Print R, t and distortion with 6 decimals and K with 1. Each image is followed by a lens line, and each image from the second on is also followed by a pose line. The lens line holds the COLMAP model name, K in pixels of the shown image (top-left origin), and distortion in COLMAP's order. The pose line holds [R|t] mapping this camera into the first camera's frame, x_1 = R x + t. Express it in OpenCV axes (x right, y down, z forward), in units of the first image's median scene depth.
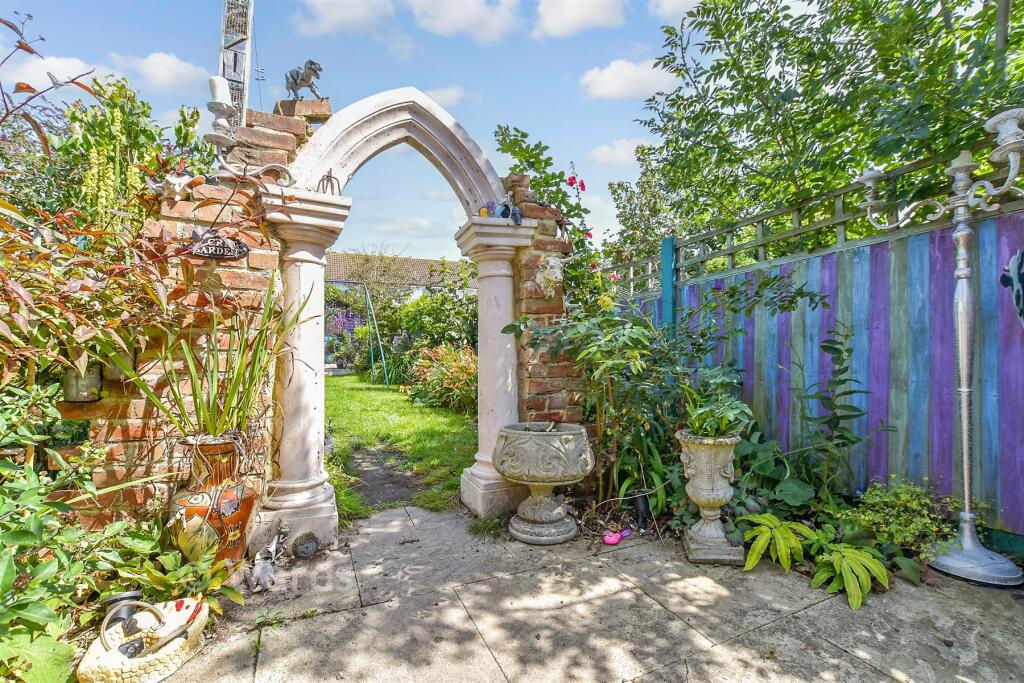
lens RADIAL K [[487.3, 0, 512.0], [0, 487.3, 341.5], [0, 0, 1]] dist [-0.002076, -0.000154]
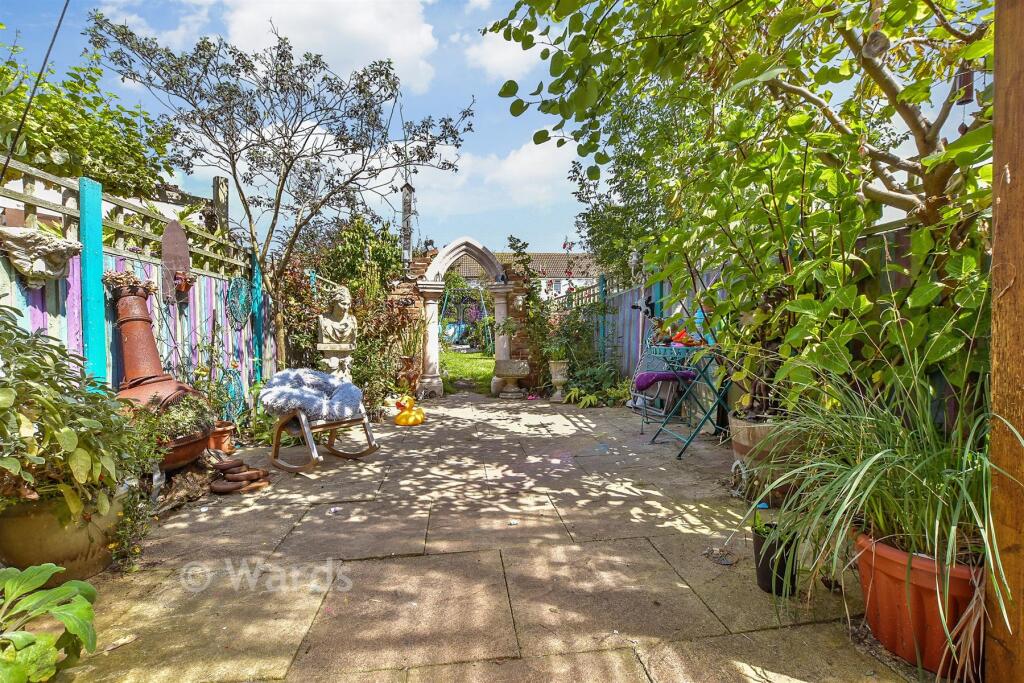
lens RADIAL K [[487.3, 0, 512.0], [0, 487.3, 341.5], [0, 0, 1]] dist [-0.002076, -0.000154]
pose [[0.960411, -0.005645, -0.278529, 0.821407], [0.014658, 0.999434, 0.030286, -0.009036], [0.278201, -0.033169, 0.959950, -1.619610]]
